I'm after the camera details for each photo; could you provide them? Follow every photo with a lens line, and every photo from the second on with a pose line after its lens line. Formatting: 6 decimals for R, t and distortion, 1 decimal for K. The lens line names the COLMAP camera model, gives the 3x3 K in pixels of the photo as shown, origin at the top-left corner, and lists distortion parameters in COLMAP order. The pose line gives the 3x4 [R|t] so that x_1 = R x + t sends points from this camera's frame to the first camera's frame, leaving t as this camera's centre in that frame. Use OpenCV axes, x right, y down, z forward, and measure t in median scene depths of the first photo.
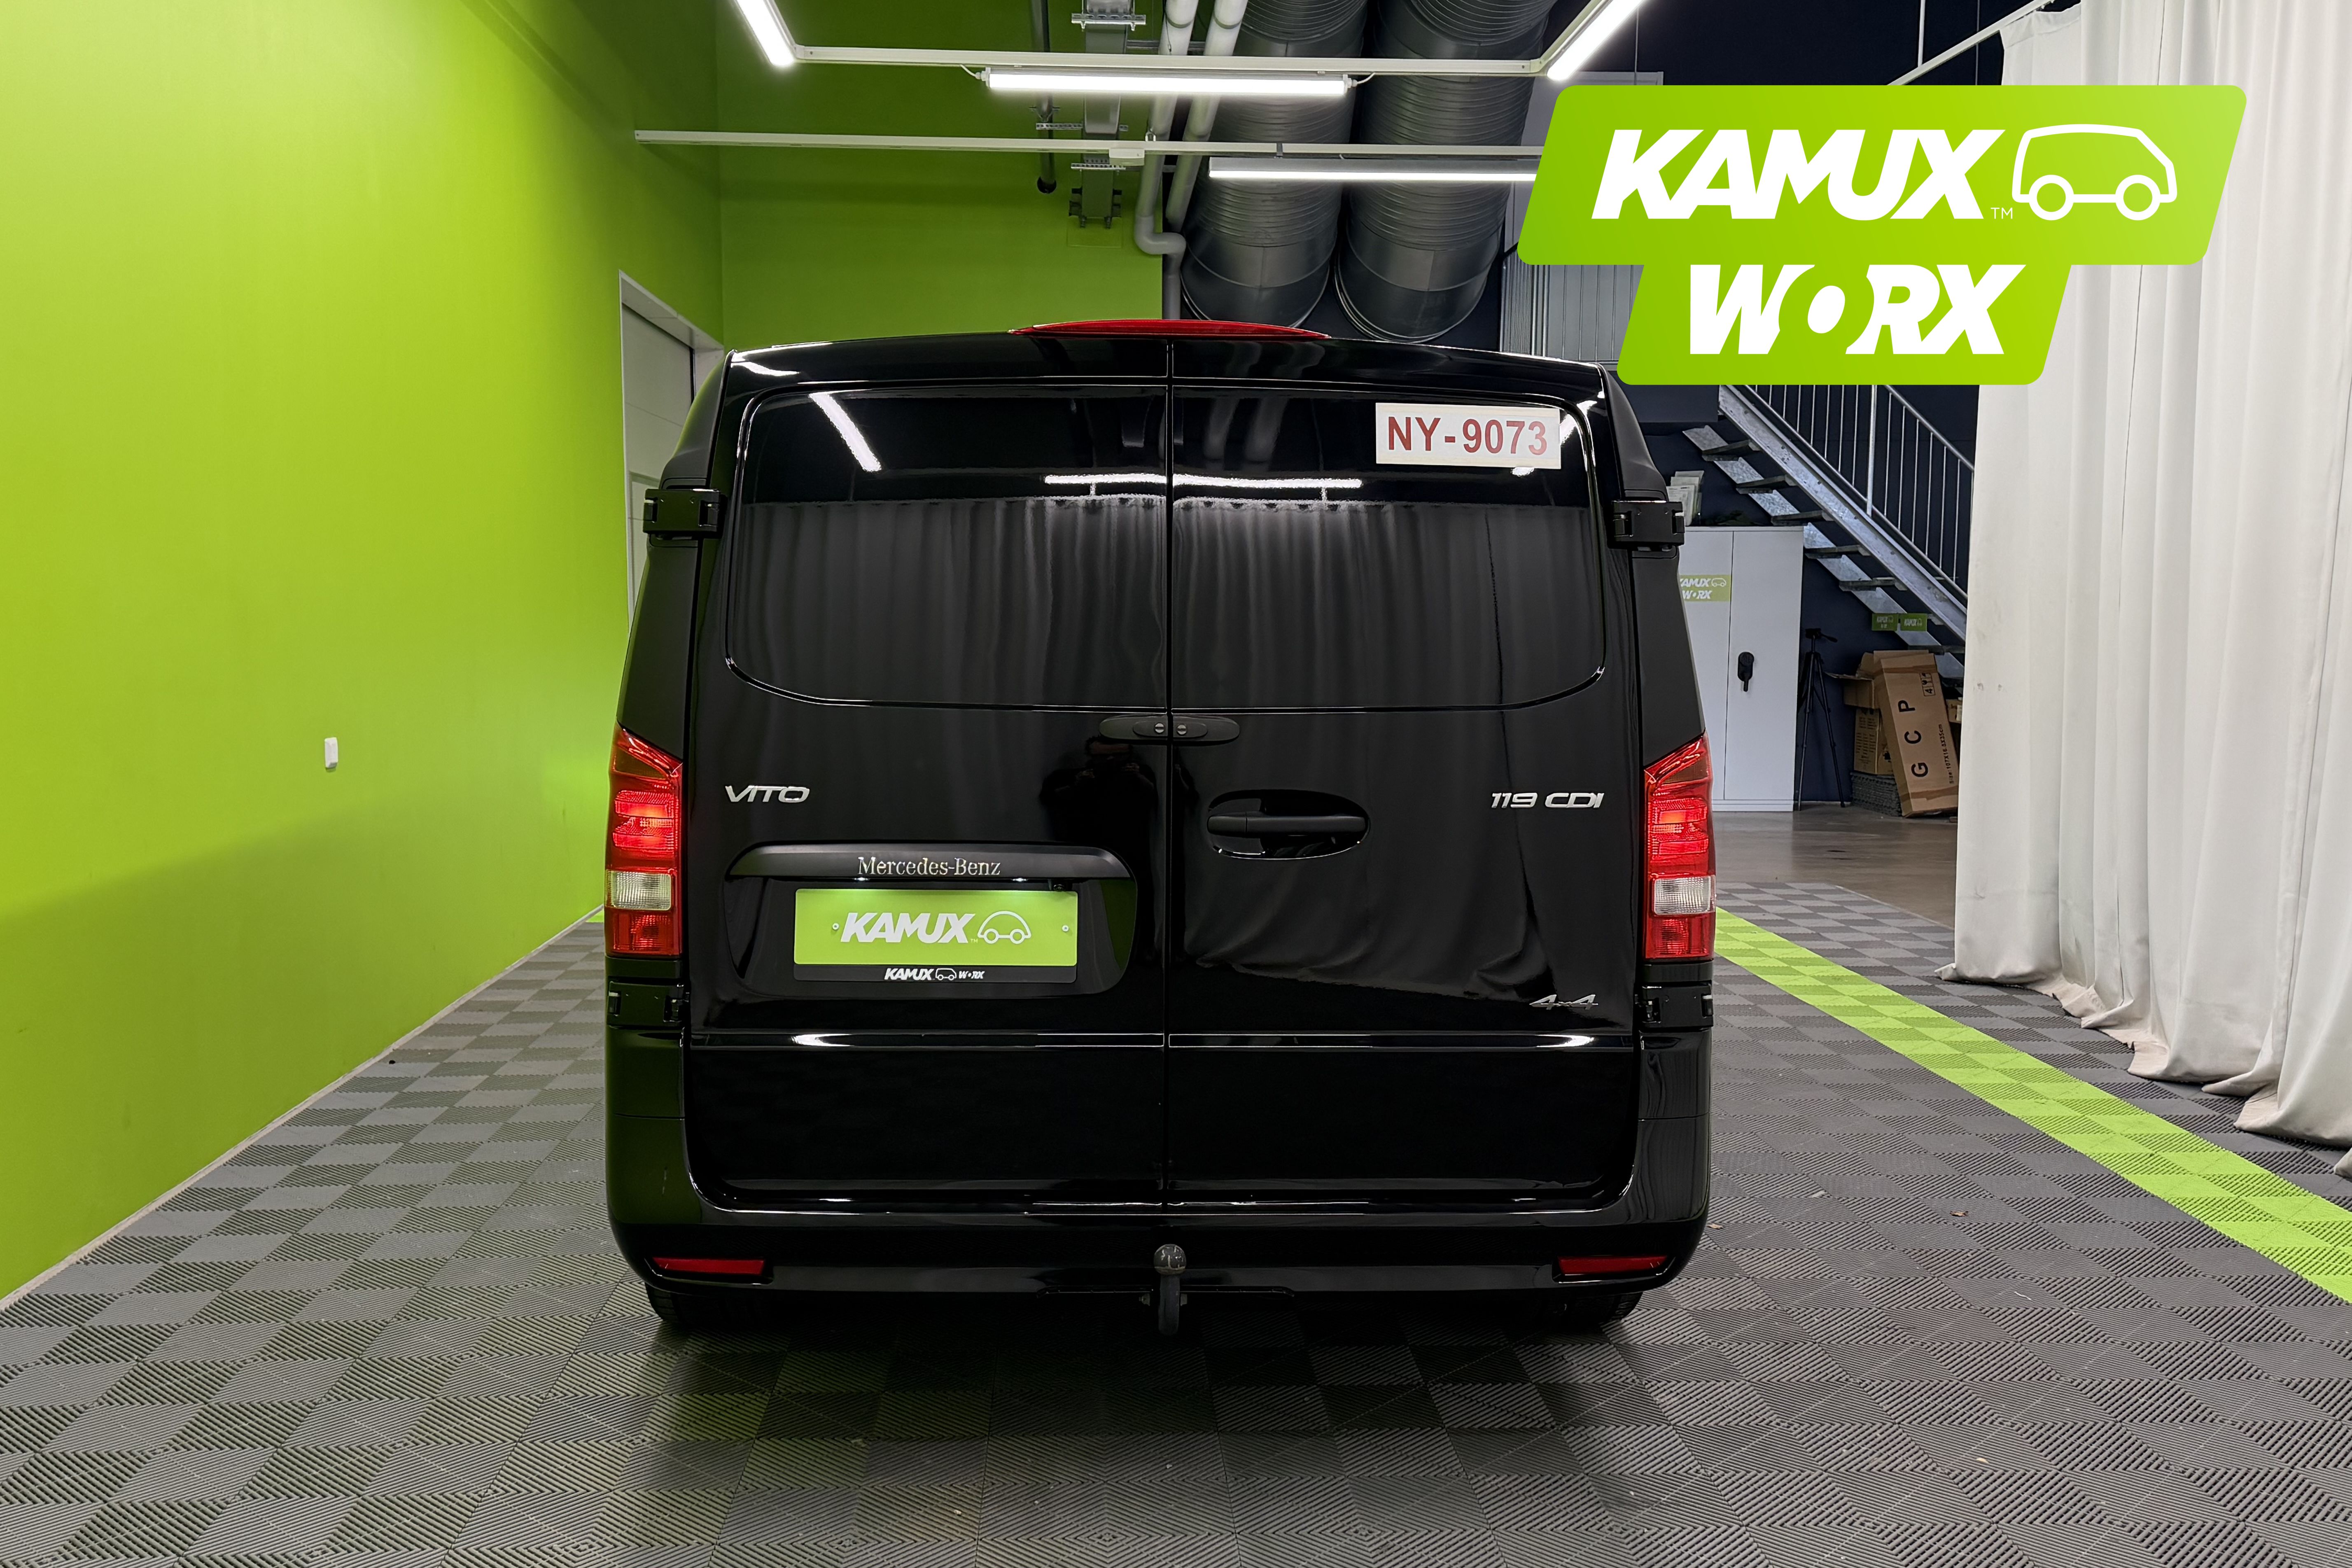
lens RADIAL K [[2243.8, 0, 1175.8], [0, 2243.8, 789.8], [0, 0, 1]] dist [0.031844, 0.000000]
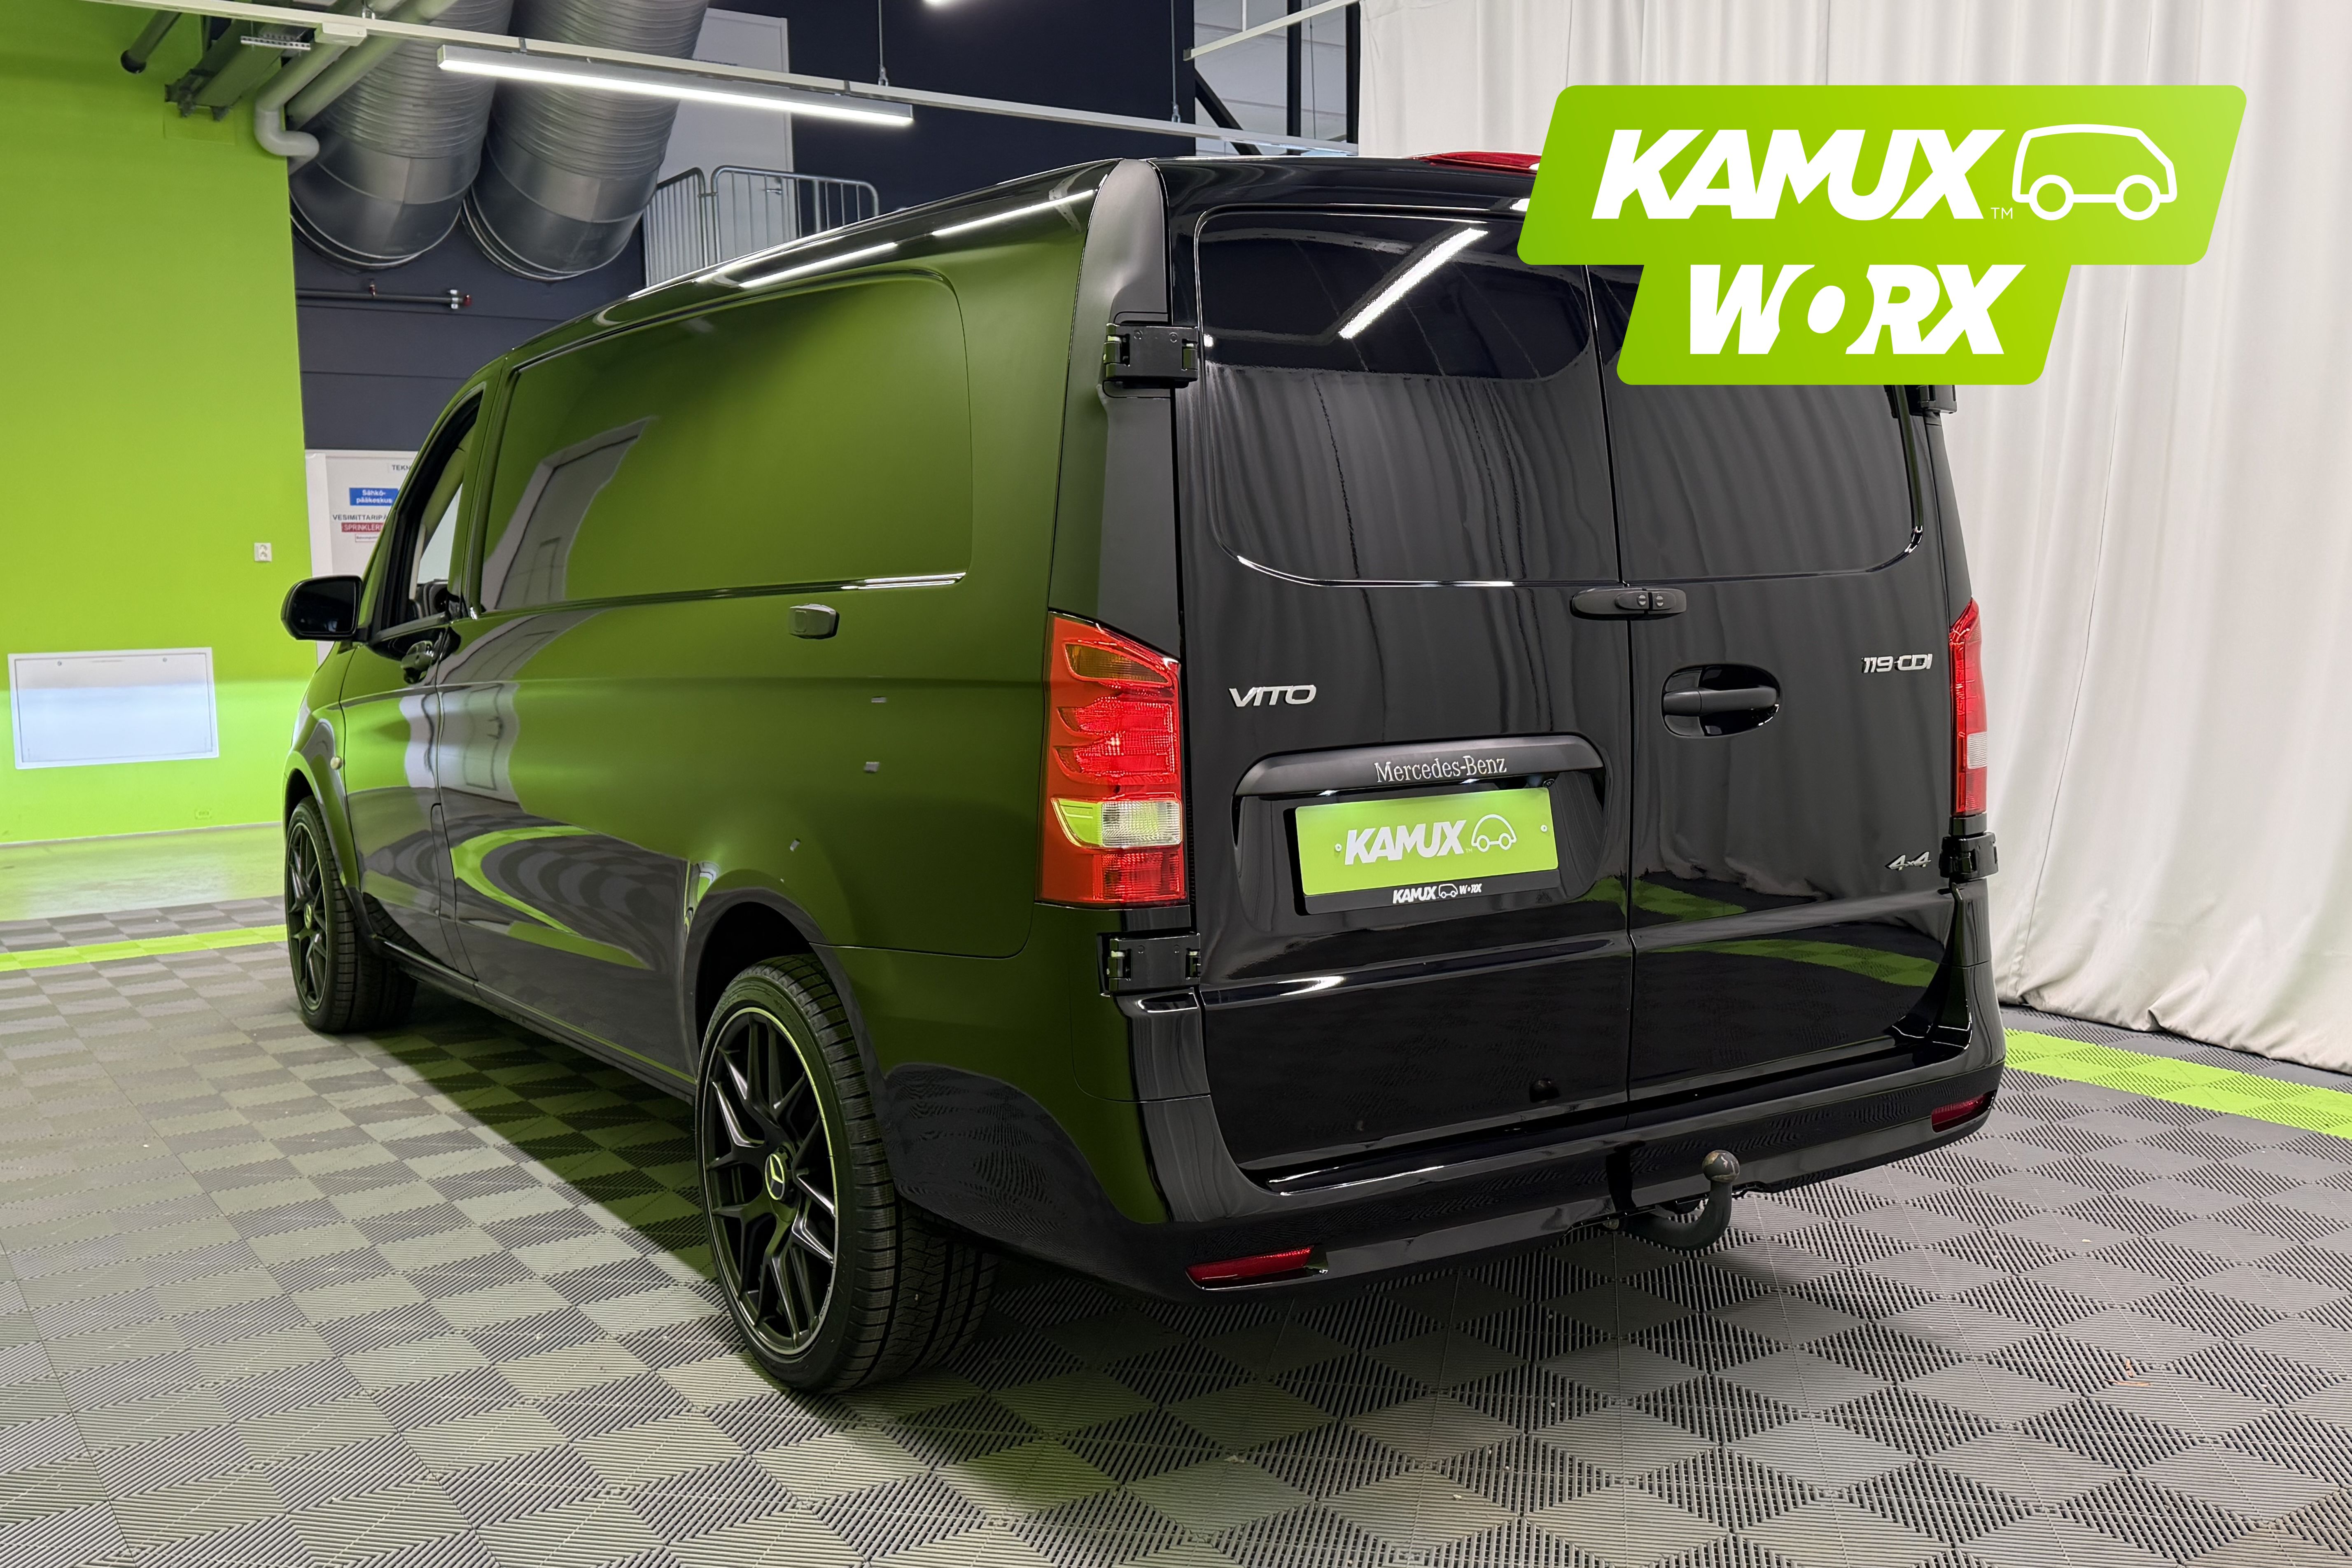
lens RADIAL K [[2243.8, 0, 1174.0], [0, 2243.8, 777.4], [0, 0, 1]] dist [0.031844, 0.000000]
pose [[0.851384, -0.069787, 0.519880, -0.645778], [0.068164, 0.997426, 0.022262, 0.011034], [-0.520096, 0.016484, 0.853949, 0.304673]]
